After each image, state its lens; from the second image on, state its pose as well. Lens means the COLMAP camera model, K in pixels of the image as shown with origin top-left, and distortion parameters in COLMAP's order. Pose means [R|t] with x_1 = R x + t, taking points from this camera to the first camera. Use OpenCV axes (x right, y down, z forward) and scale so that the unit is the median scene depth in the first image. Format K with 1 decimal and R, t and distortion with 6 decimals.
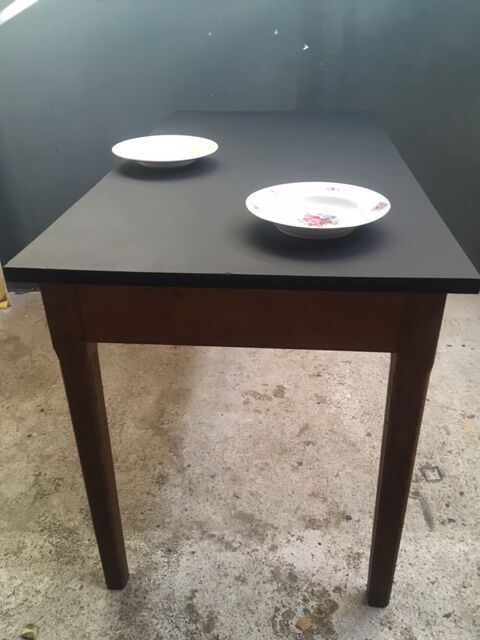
lens RADIAL K [[543.0, 0, 237.1], [0, 543.0, 318.3], [0, 0, 1]] dist [0.095825, -0.154722]
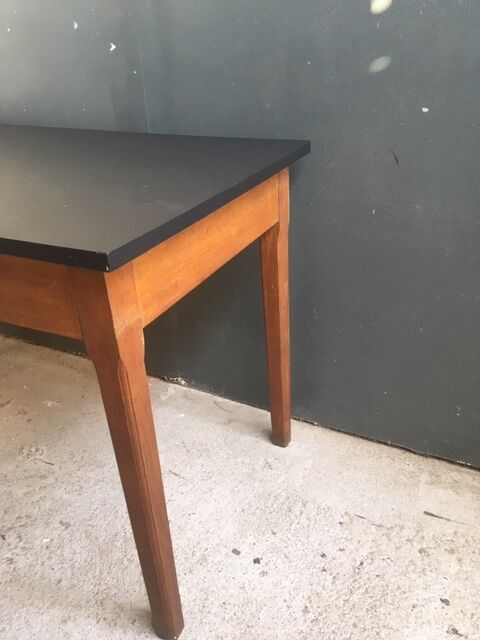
lens RADIAL K [[543.0, 0, 240.7], [0, 543.0, 315.4], [0, 0, 1]] dist [0.095825, -0.154722]
pose [[0.893948, 0.196306, -0.402891, 0.781506], [-0.204012, 0.978670, 0.024182, -0.286613], [0.399045, 0.060577, 0.914928, 0.608893]]
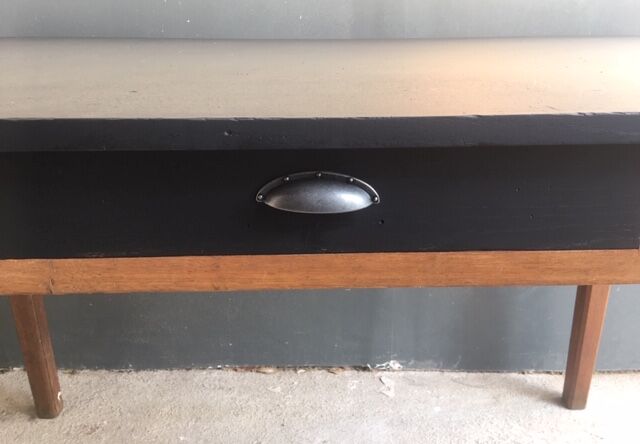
lens RADIAL K [[558.5, 0, 319.7], [0, 558.5, 221.7], [0, 0, 1]] dist [0.046077, -0.014031]
pose [[0.999826, 0.010676, 0.015264, 0.100588], [-0.008630, 0.991694, -0.128329, -0.209713], [-0.016508, 0.128175, 0.991614, 0.694282]]
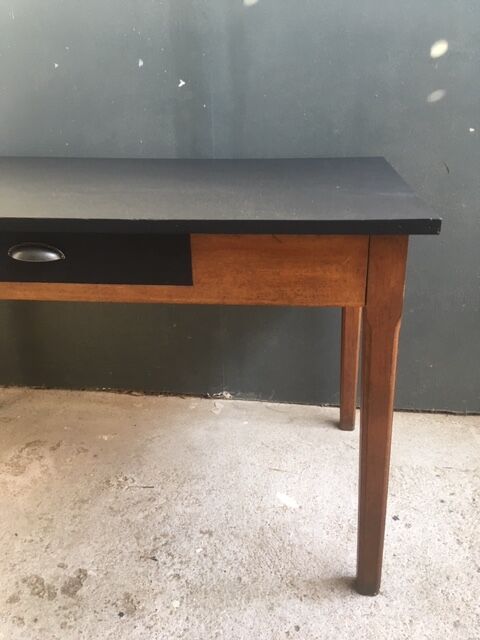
lens RADIAL K [[543.0, 0, 237.1], [0, 543.0, 316.0], [0, 0, 1]] dist [0.095825, -0.154722]
pose [[0.991688, 0.050899, -0.118169, 0.392574], [-0.063917, 0.991971, -0.109128, -0.141123], [0.111666, 0.115774, 0.986979, 0.416153]]
